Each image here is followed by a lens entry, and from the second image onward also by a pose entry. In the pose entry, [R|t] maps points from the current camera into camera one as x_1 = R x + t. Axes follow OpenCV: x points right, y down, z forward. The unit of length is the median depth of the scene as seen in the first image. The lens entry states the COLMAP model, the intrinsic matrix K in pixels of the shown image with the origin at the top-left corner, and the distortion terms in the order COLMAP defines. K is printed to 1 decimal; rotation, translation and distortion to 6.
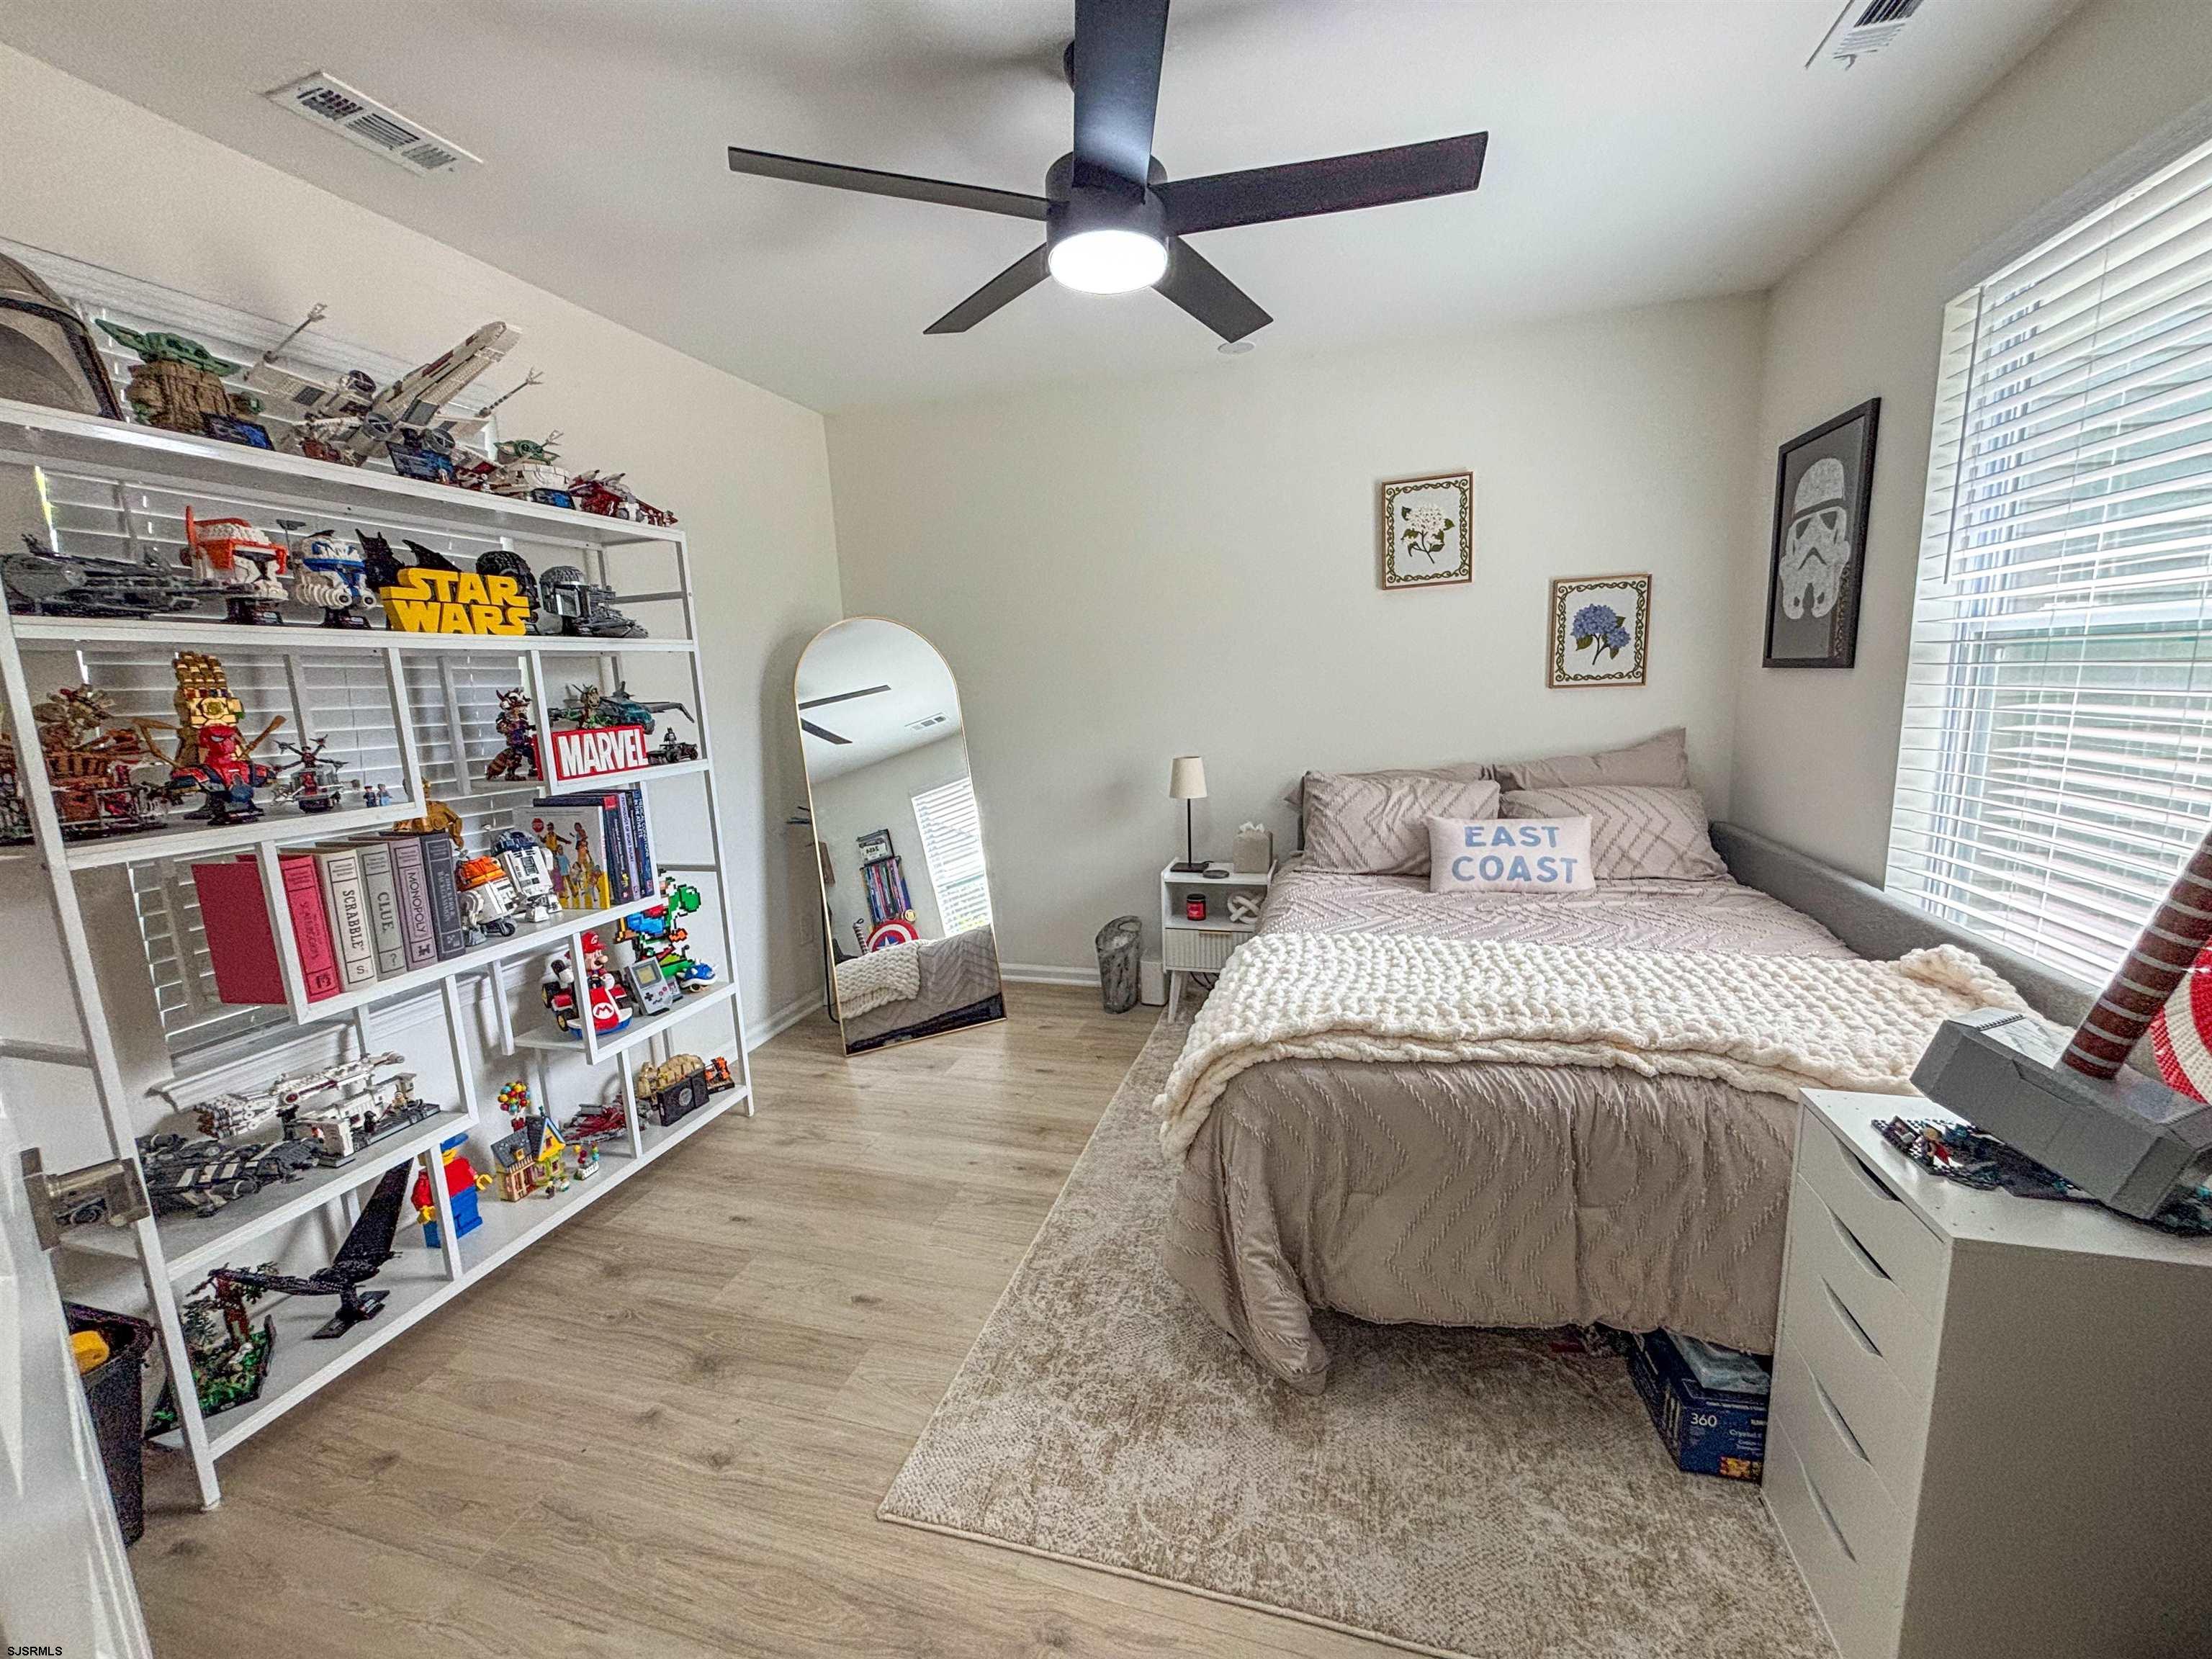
lens RADIAL K [[889.2, 0, 1106.4], [0, 889.2, 825.7], [0, 0, 1]] dist [0.000211, -0.000399]
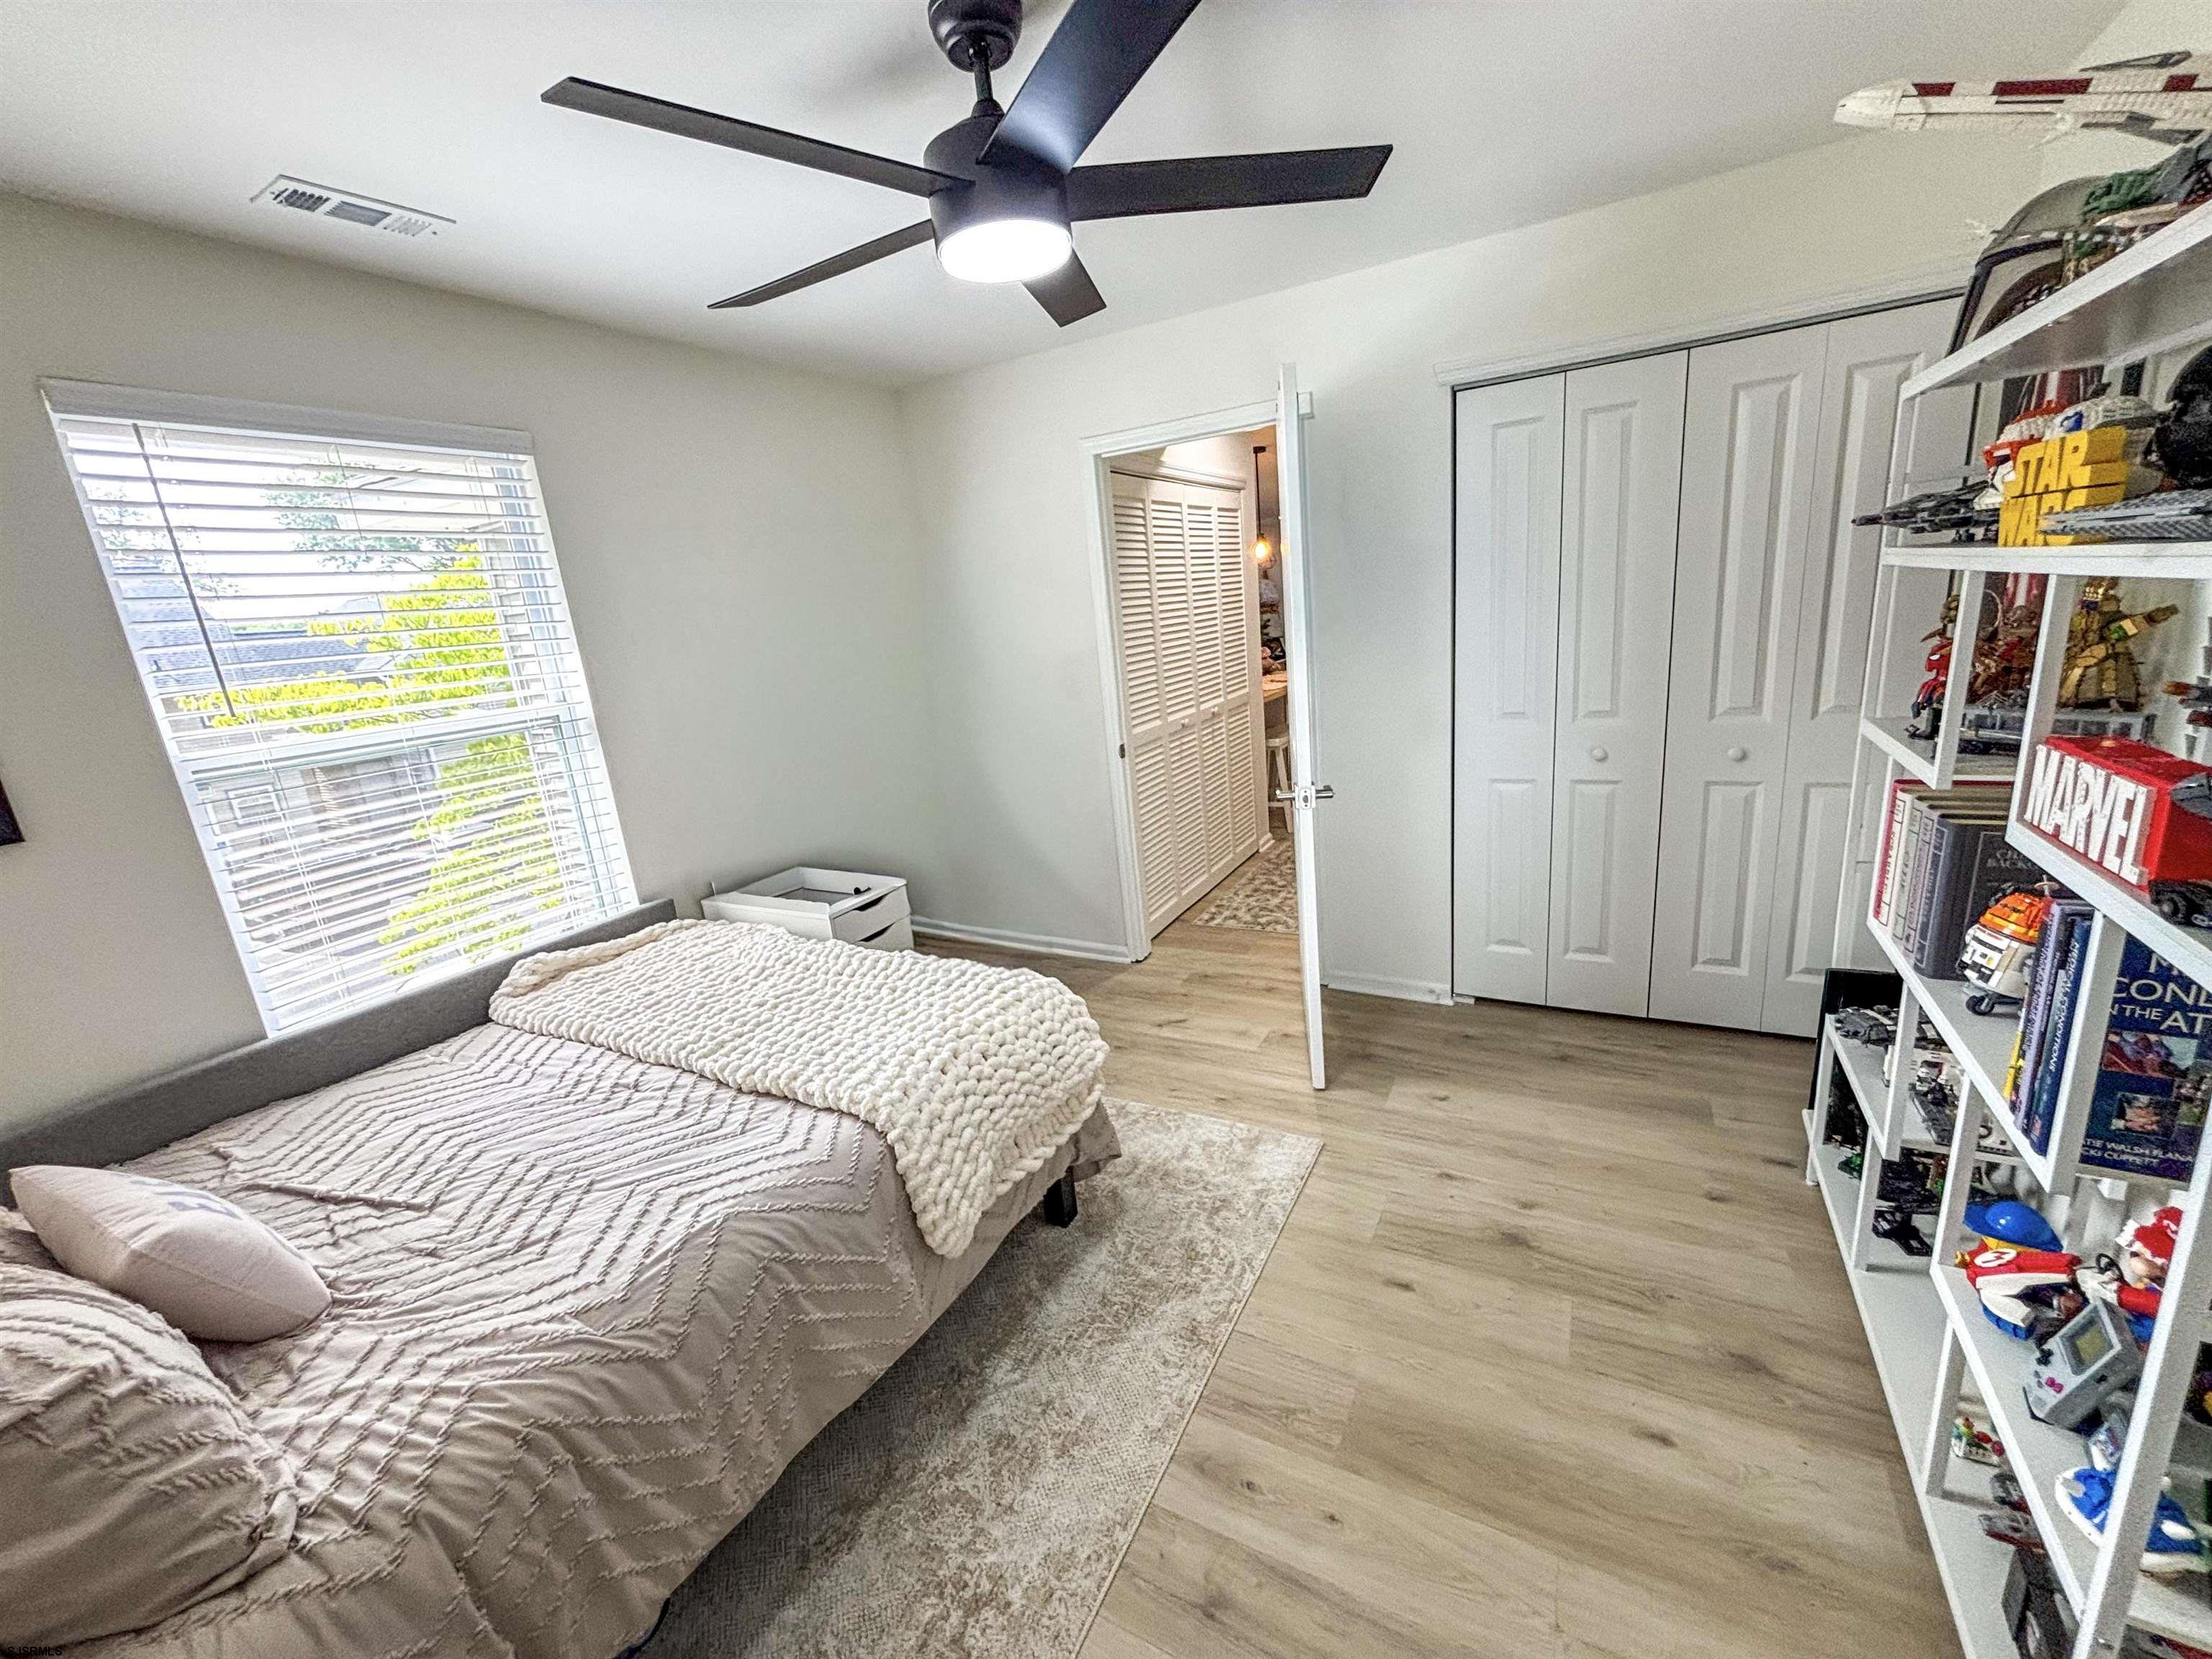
lens RADIAL K [[889.2, 0, 1105.5], [0, 889.2, 838.8], [0, 0, 1]] dist [0.000211, -0.000399]
pose [[-0.963370, 0.084034, 0.254669, -0.232181], [0.182870, 0.900453, 0.394644, -0.358825], [-0.196154, 0.426759, -0.882836, 1.622591]]
